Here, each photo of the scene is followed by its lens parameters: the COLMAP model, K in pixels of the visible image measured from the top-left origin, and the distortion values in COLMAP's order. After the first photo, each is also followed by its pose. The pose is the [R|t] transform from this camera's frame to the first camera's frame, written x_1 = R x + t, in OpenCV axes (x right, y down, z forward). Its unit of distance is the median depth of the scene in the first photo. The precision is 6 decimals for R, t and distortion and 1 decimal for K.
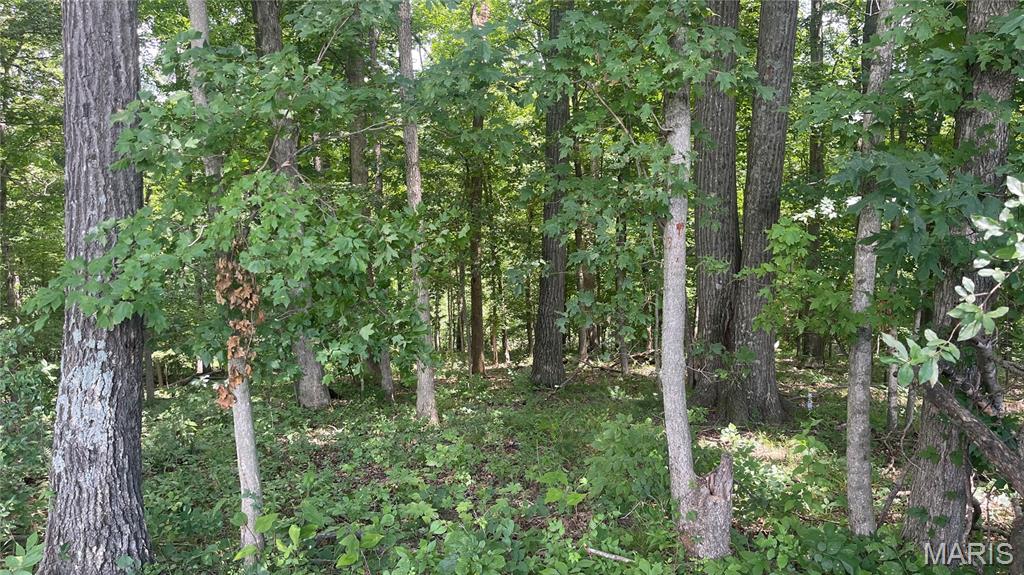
lens RADIAL K [[751.7, 0, 511.6], [0, 751.7, 288.4], [0, 0, 1]] dist [0.000210, -0.000311]
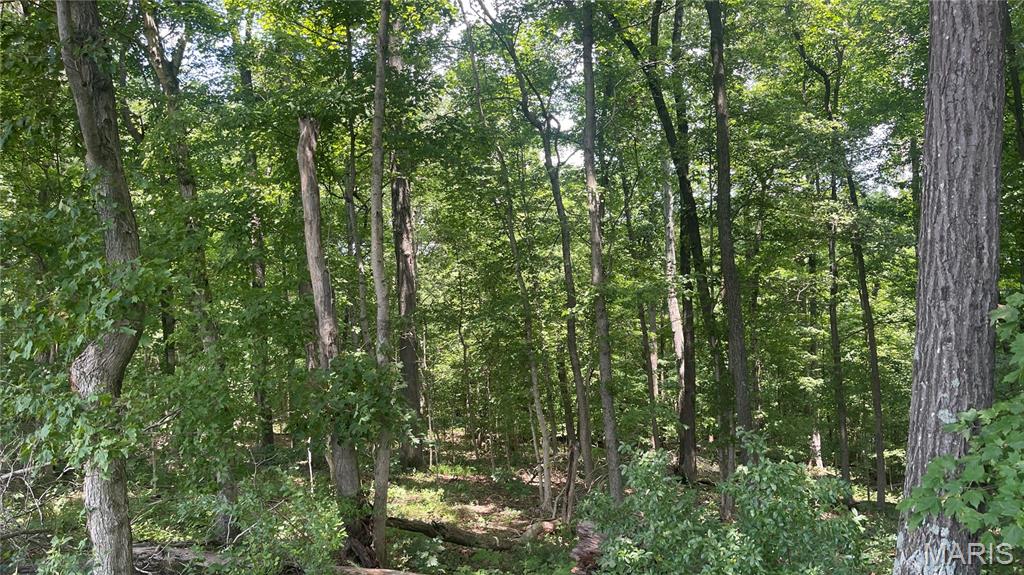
lens RADIAL K [[751.7, 0, 511.6], [0, 751.7, 288.0], [0, 0, 1]] dist [0.000210, -0.000311]
pose [[0.643691, 0.000139, -0.765286, -0.174342], [-0.076135, 0.995051, -0.063857, -0.136688], [0.761489, 0.099369, 0.640515, -0.067800]]
